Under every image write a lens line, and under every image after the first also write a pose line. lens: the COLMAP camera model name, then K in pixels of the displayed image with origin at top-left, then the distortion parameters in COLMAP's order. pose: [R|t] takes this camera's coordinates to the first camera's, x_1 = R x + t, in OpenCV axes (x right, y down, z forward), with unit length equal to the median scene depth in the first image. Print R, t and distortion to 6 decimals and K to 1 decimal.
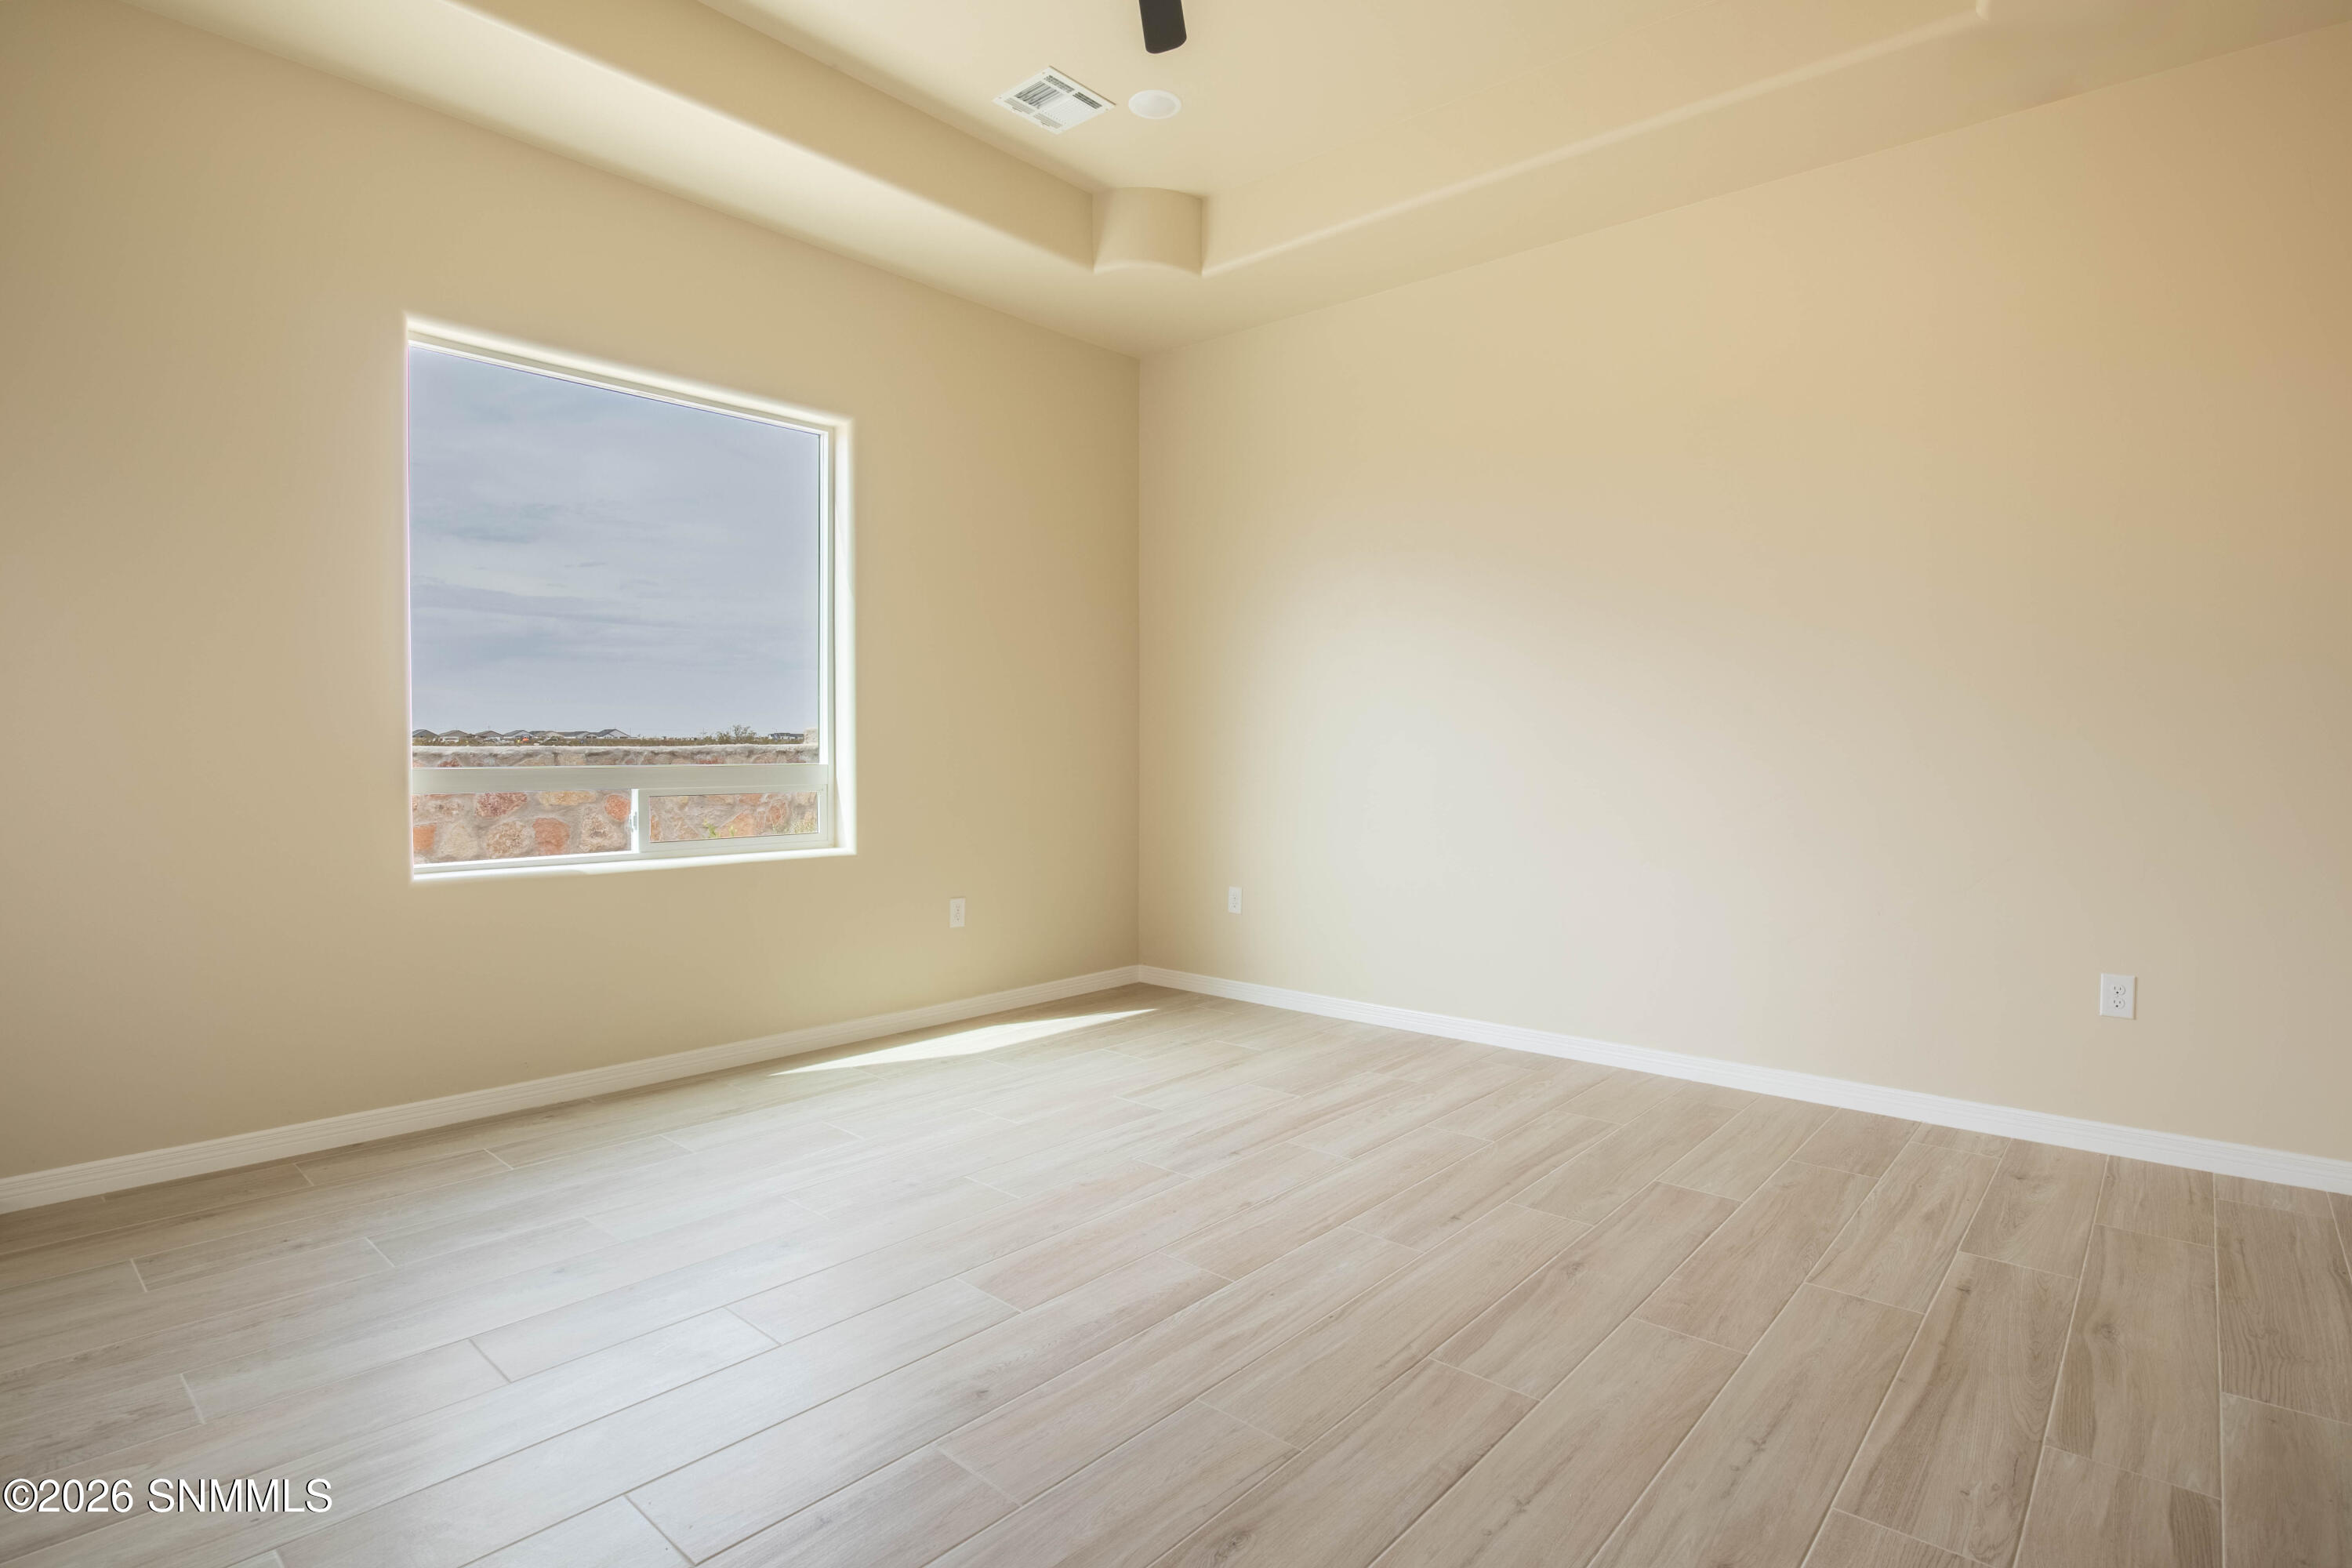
lens RADIAL K [[1210.4, 0, 1230.6], [0, 1210.4, 771.3], [0, 0, 1]] dist [-0.052012, 0.013545]
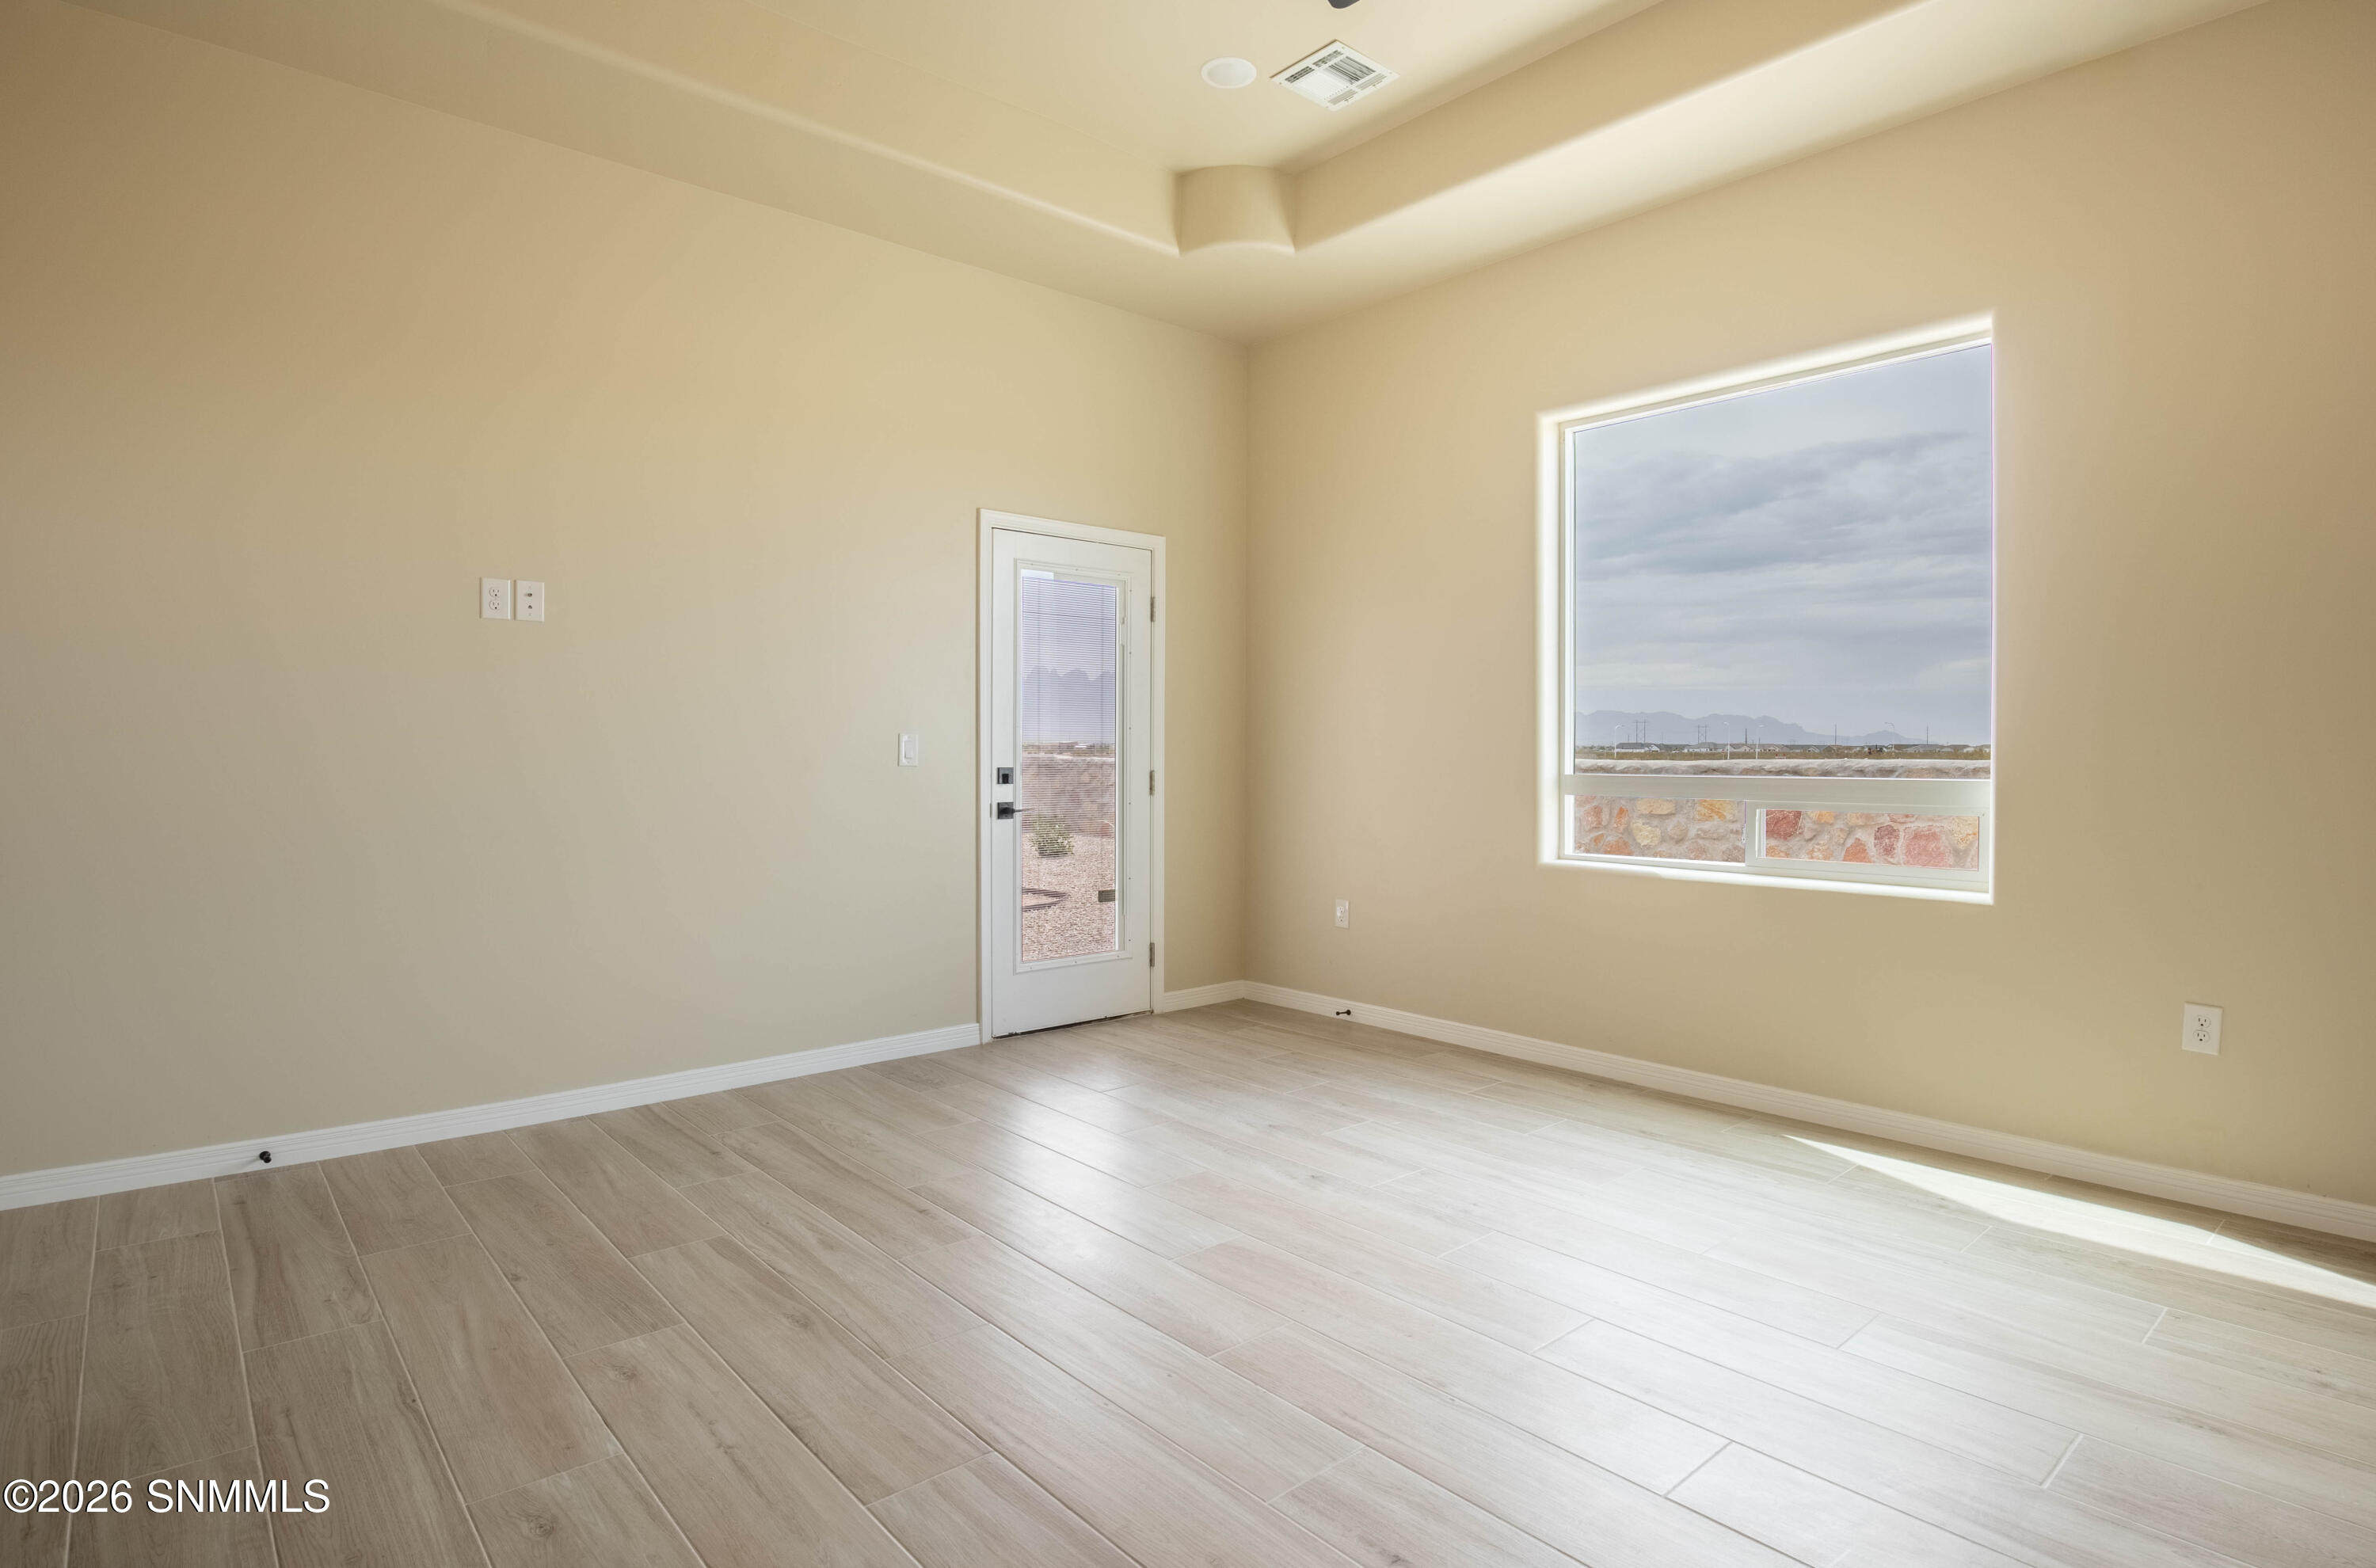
lens RADIAL K [[1246.4, 0, 1171.3], [0, 1246.4, 777.7], [0, 0, 1]] dist [-0.061765, 0.023980]
pose [[-0.190577, 0.013109, -0.981585, 0.585663], [-0.022976, 0.999577, 0.017810, -0.011634], [0.981403, 0.025947, -0.190195, 0.744195]]
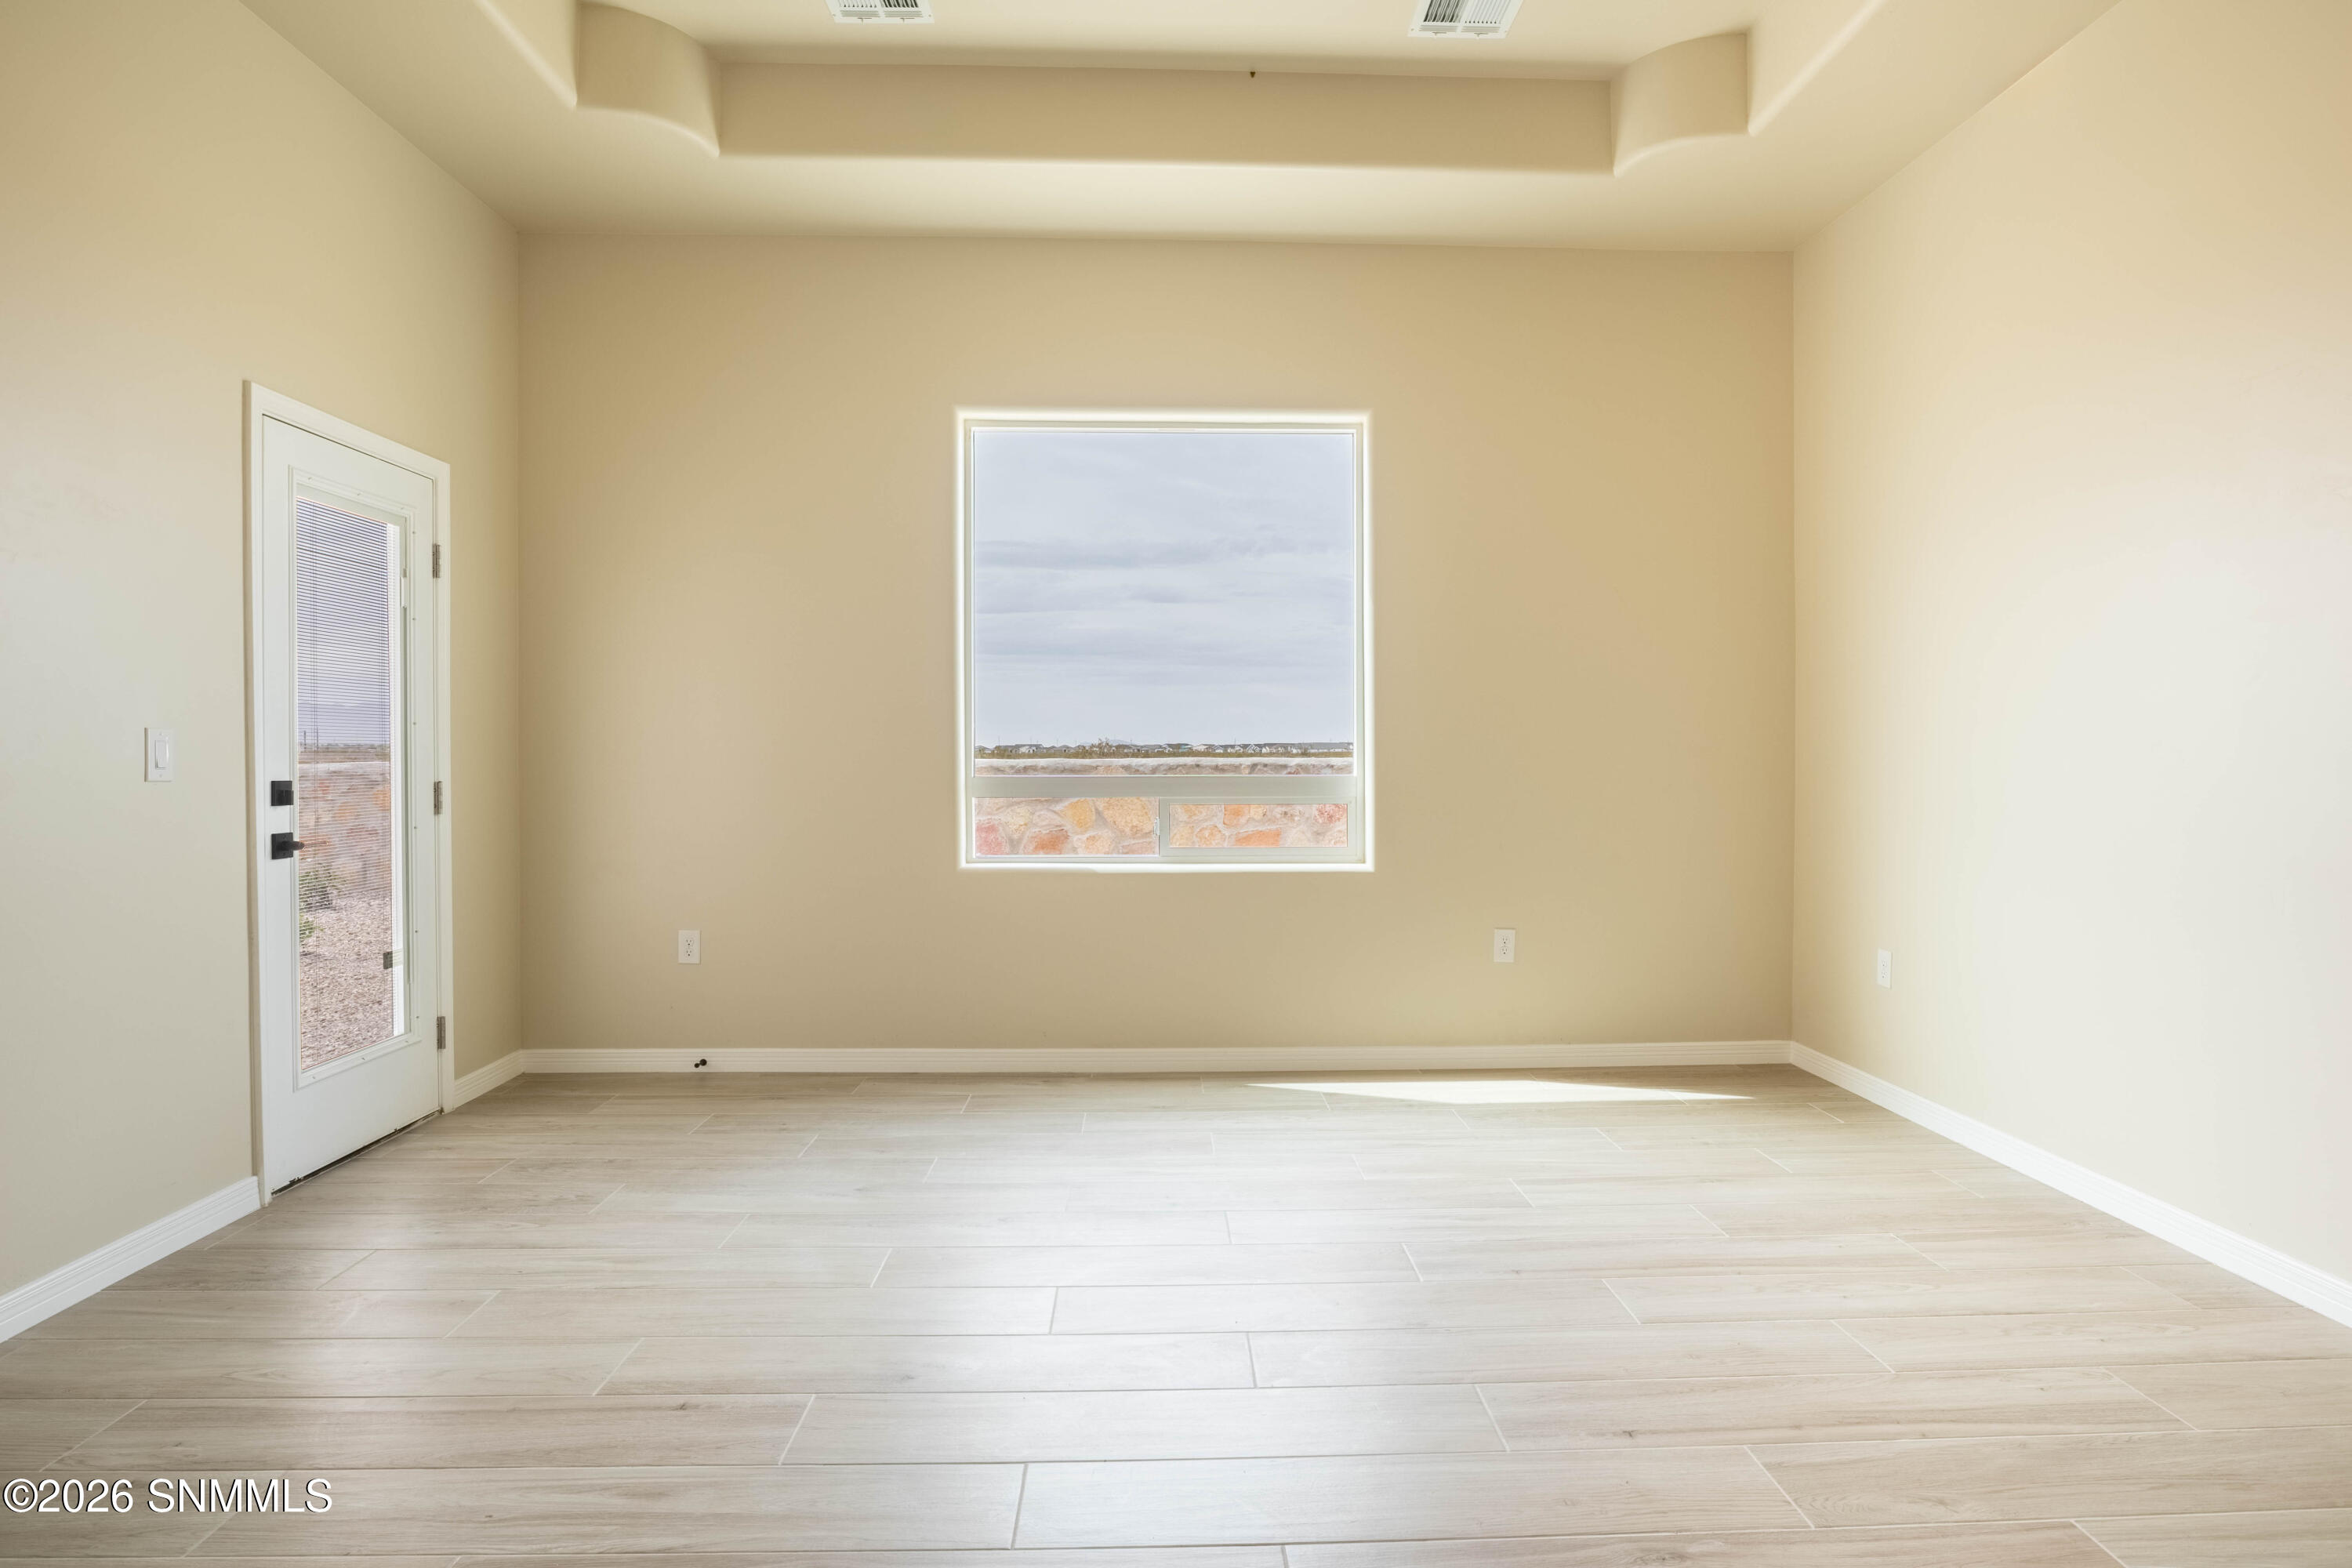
lens RADIAL K [[1347.0, 0, 1180.1], [0, 1347.0, 775.1], [0, 0, 1]] dist [-0.051904, 0.027661]
pose [[0.654501, 0.005559, -0.756041, 0.445050], [-0.010391, 0.999945, -0.001644, -0.004213], [0.755990, 0.008932, 0.654523, 0.221458]]
